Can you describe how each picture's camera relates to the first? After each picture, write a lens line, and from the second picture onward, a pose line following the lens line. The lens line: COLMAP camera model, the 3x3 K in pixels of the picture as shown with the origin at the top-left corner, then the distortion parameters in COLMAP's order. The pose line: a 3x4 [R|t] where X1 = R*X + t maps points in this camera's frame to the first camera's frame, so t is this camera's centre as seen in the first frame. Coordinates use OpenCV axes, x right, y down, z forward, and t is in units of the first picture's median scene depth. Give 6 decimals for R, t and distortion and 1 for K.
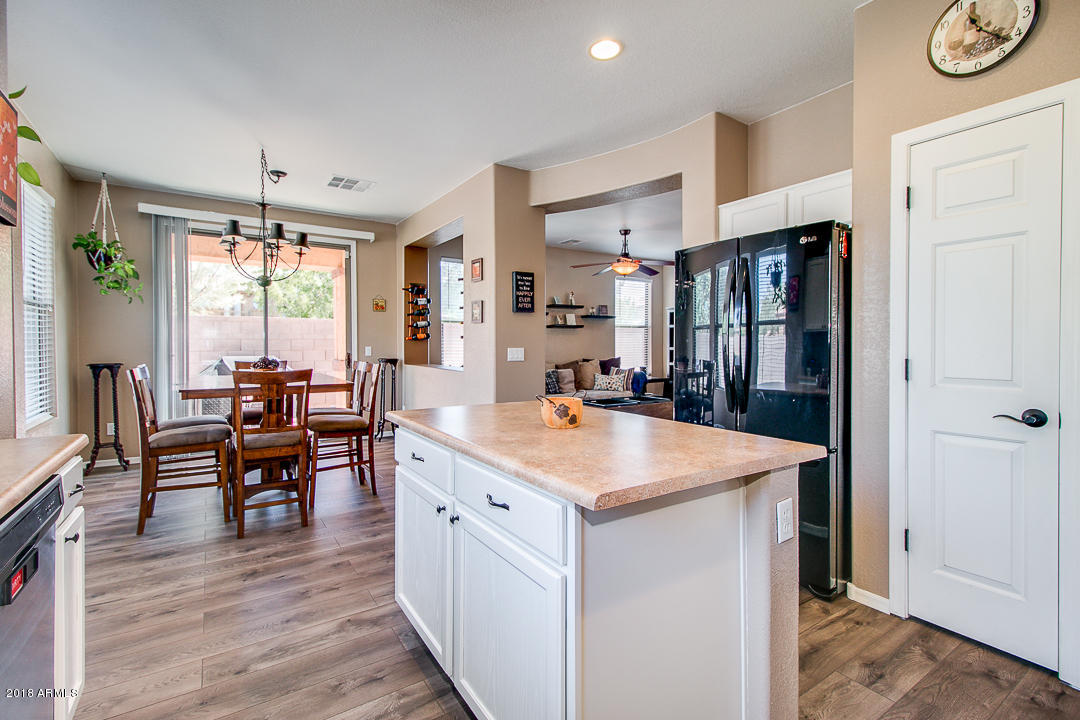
lens RADIAL K [[498.8, 0, 536.7], [0, 498.8, 357.1], [0, 0, 1]] dist [0.009248, -0.005996]
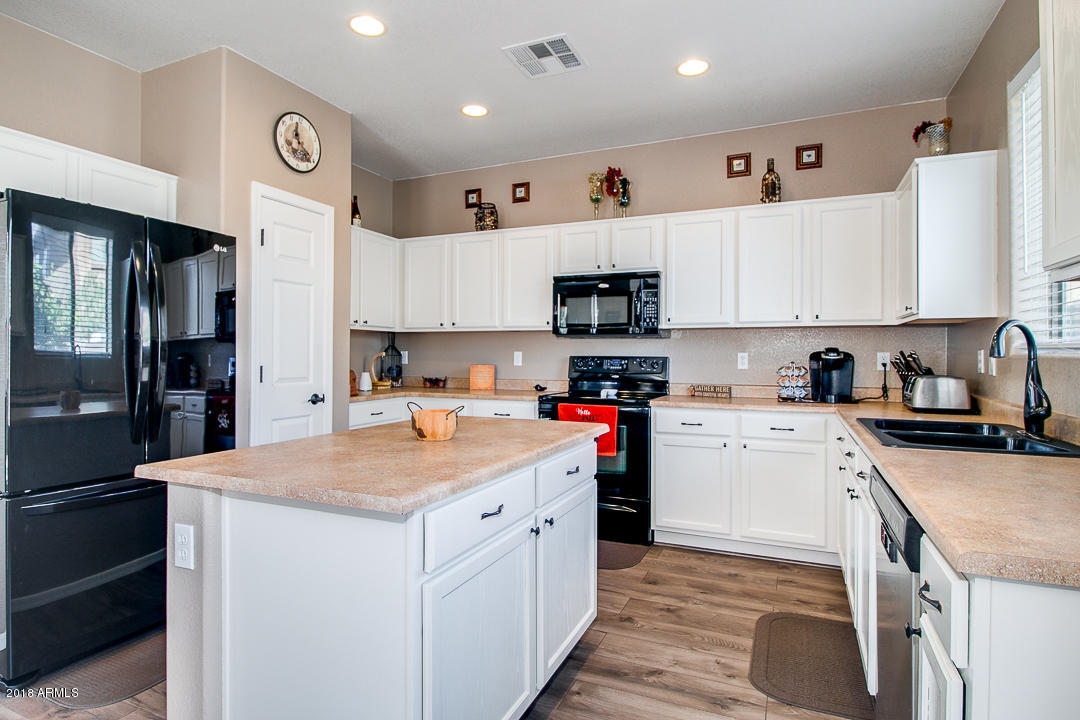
lens RADIAL K [[568.0, 0, 540.2], [0, 568.0, 357.3], [0, 0, 1]] dist [-0.005423, -0.001343]
pose [[-0.563569, -0.003935, 0.826059, -0.227737], [0.019273, 0.999654, 0.017911, -0.008943], [-0.825844, 0.026015, -0.563298, 0.343268]]
